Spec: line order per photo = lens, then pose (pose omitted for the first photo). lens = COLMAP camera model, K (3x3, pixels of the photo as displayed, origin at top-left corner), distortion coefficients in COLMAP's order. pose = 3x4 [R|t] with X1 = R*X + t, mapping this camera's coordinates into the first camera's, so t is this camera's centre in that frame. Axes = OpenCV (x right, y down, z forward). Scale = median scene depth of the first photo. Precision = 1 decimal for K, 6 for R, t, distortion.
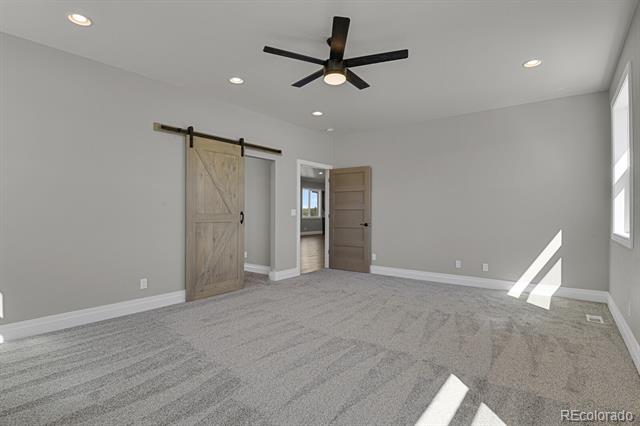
lens RADIAL K [[316.2, 0, 322.3], [0, 316.2, 213.5], [0, 0, 1]] dist [-0.022308, -0.005795]
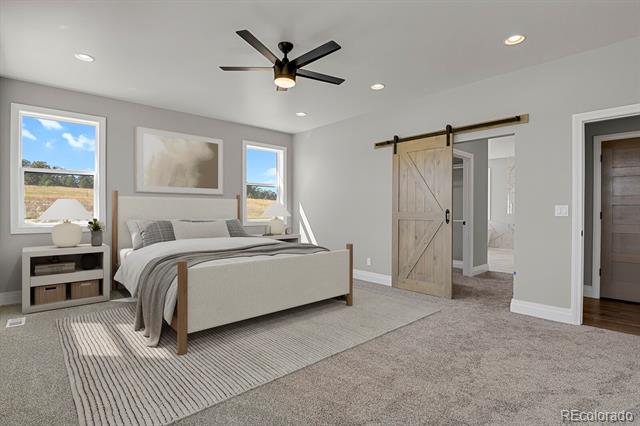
lens RADIAL K [[316.2, 0, 322.3], [0, 316.2, 211.4], [0, 0, 1]] dist [-0.022308, -0.005795]
pose [[-0.162978, 0.004481, -0.986619, 0.733377], [-0.001792, 0.999987, 0.004838, -0.005057], [0.986628, 0.002557, -0.162968, 0.890457]]
